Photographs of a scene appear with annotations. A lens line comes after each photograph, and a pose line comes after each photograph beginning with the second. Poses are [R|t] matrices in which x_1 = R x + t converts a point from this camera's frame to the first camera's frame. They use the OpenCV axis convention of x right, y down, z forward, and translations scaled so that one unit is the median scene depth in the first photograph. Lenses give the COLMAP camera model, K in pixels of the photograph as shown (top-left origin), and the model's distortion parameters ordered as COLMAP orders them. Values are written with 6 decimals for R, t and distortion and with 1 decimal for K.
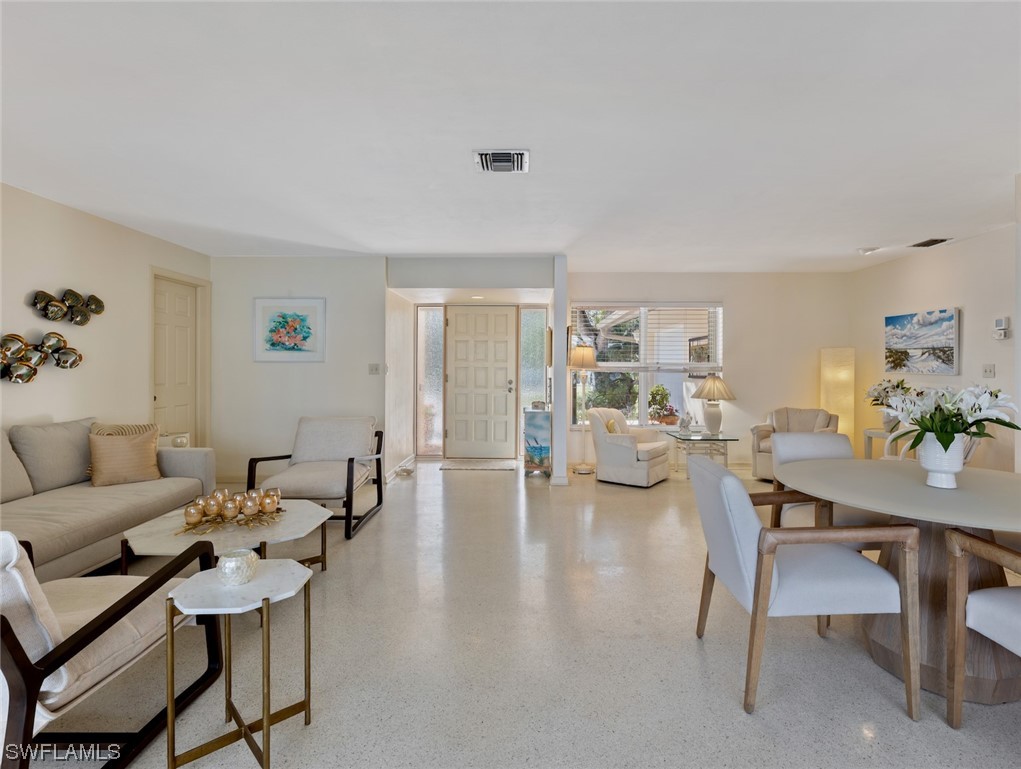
lens RADIAL K [[522.2, 0, 513.7], [0, 522.2, 369.3], [0, 0, 1]] dist [0.016274, -0.005600]
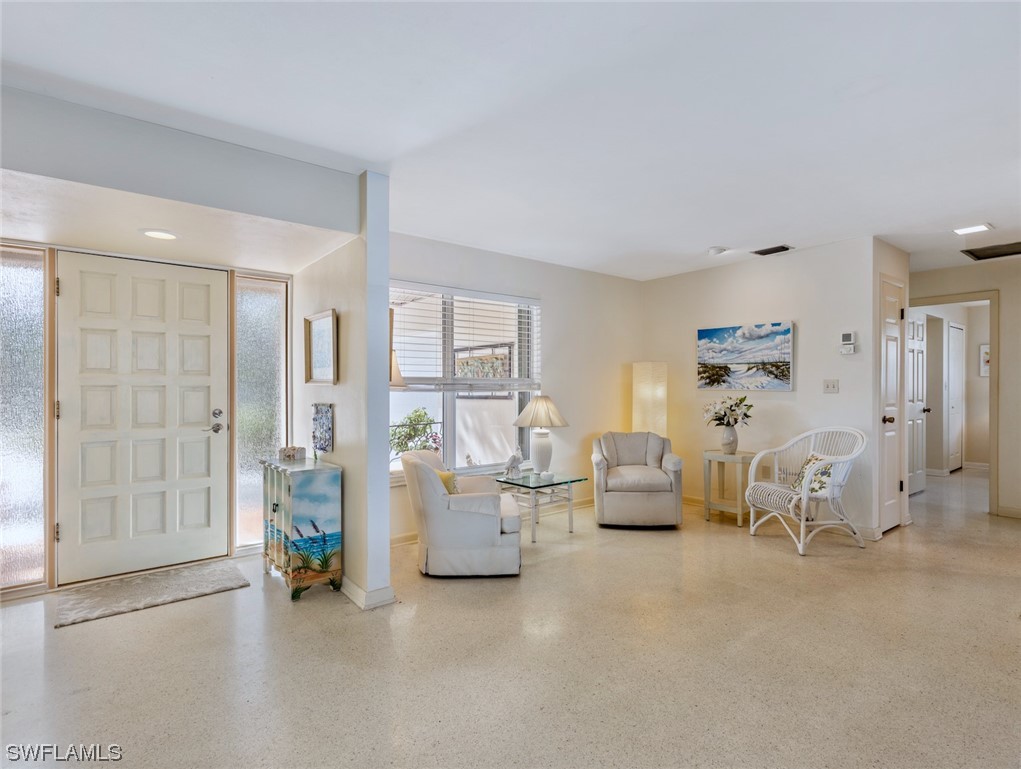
lens RADIAL K [[522.2, 0, 510.2], [0, 522.2, 388.5], [0, 0, 1]] dist [0.016274, -0.005600]
pose [[0.773298, -0.007312, 0.634000, -0.144622], [0.006719, 0.999972, 0.003337, -0.000338], [-0.634007, 0.001680, 0.773326, 0.506442]]
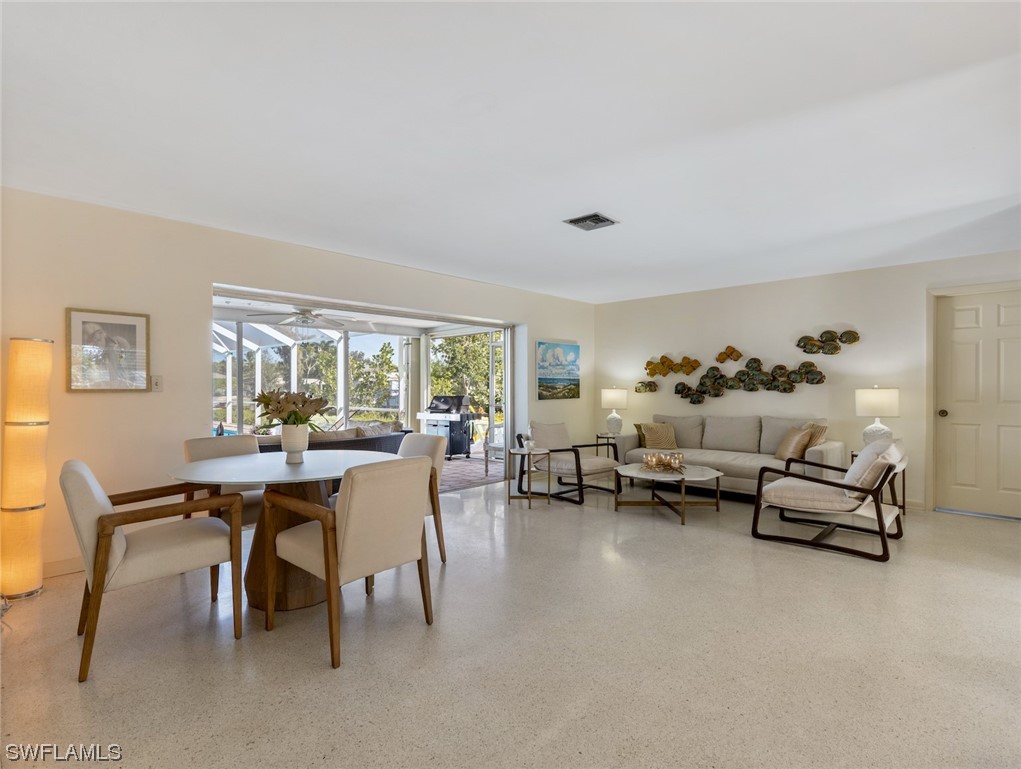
lens RADIAL K [[500.9, 0, 507.2], [0, 500.9, 386.2], [0, 0, 1]] dist [0.003707, 0.000046]
pose [[-0.682837, -0.003886, -0.730561, 0.557227], [-0.004898, 0.999988, -0.000741, 0.006006], [0.730554, 0.003072, -0.682848, 0.922264]]
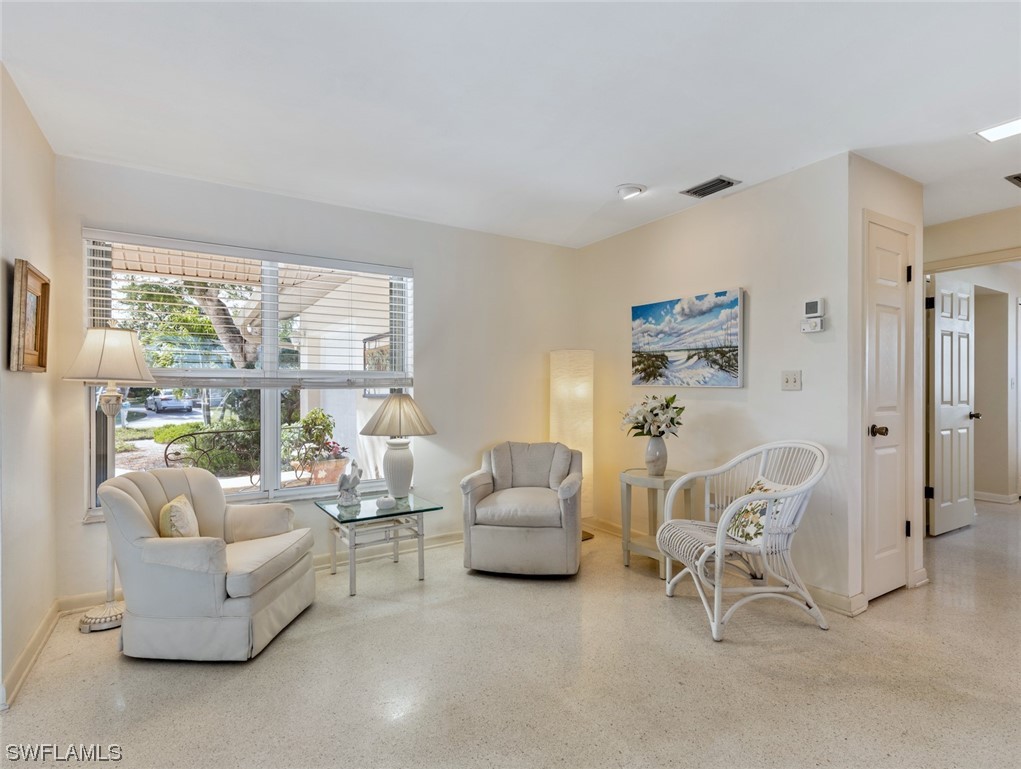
lens RADIAL K [[522.2, 0, 512.6], [0, 522.2, 387.5], [0, 0, 1]] dist [0.016274, -0.005600]
pose [[0.837522, -0.005175, 0.546379, 0.197325], [0.005974, 0.999982, 0.000314, 0.007382], [-0.546371, 0.003001, 0.837538, 0.517584]]
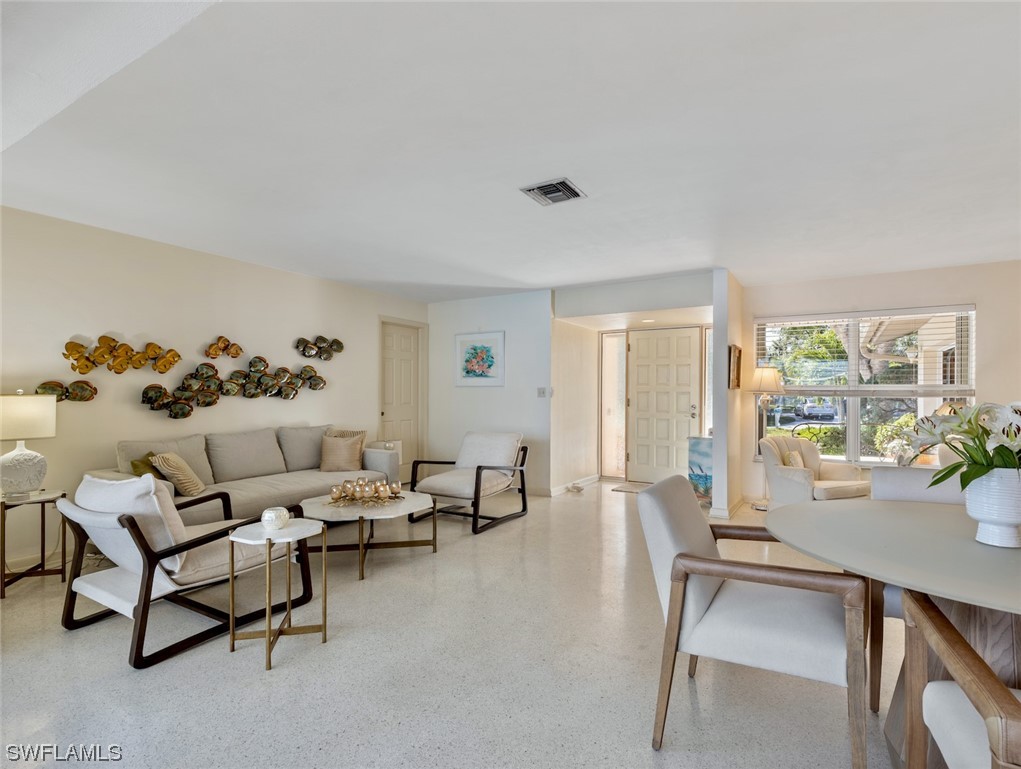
lens RADIAL K [[522.2, 0, 515.3], [0, 522.2, 392.1], [0, 0, 1]] dist [0.016274, -0.005600]
pose [[0.862589, -0.001091, -0.505905, 0.247443], [-0.004632, 0.999939, -0.010054, 0.010659], [0.505885, 0.011016, 0.862531, 0.020358]]
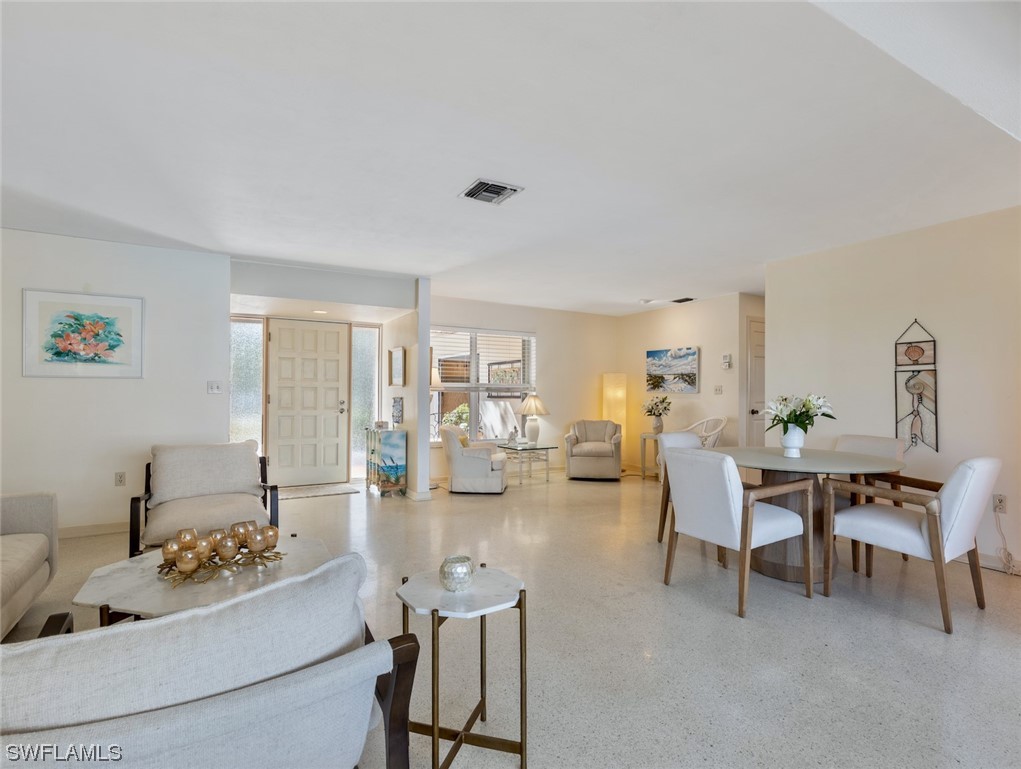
lens RADIAL K [[522.2, 0, 510.0], [0, 522.2, 387.7], [0, 0, 1]] dist [0.016274, -0.005600]
pose [[0.857963, 0.004784, 0.513690, -0.297631], [0.000873, 0.999942, -0.010772, 0.010032], [-0.513711, 0.009690, 0.857908, 0.024659]]
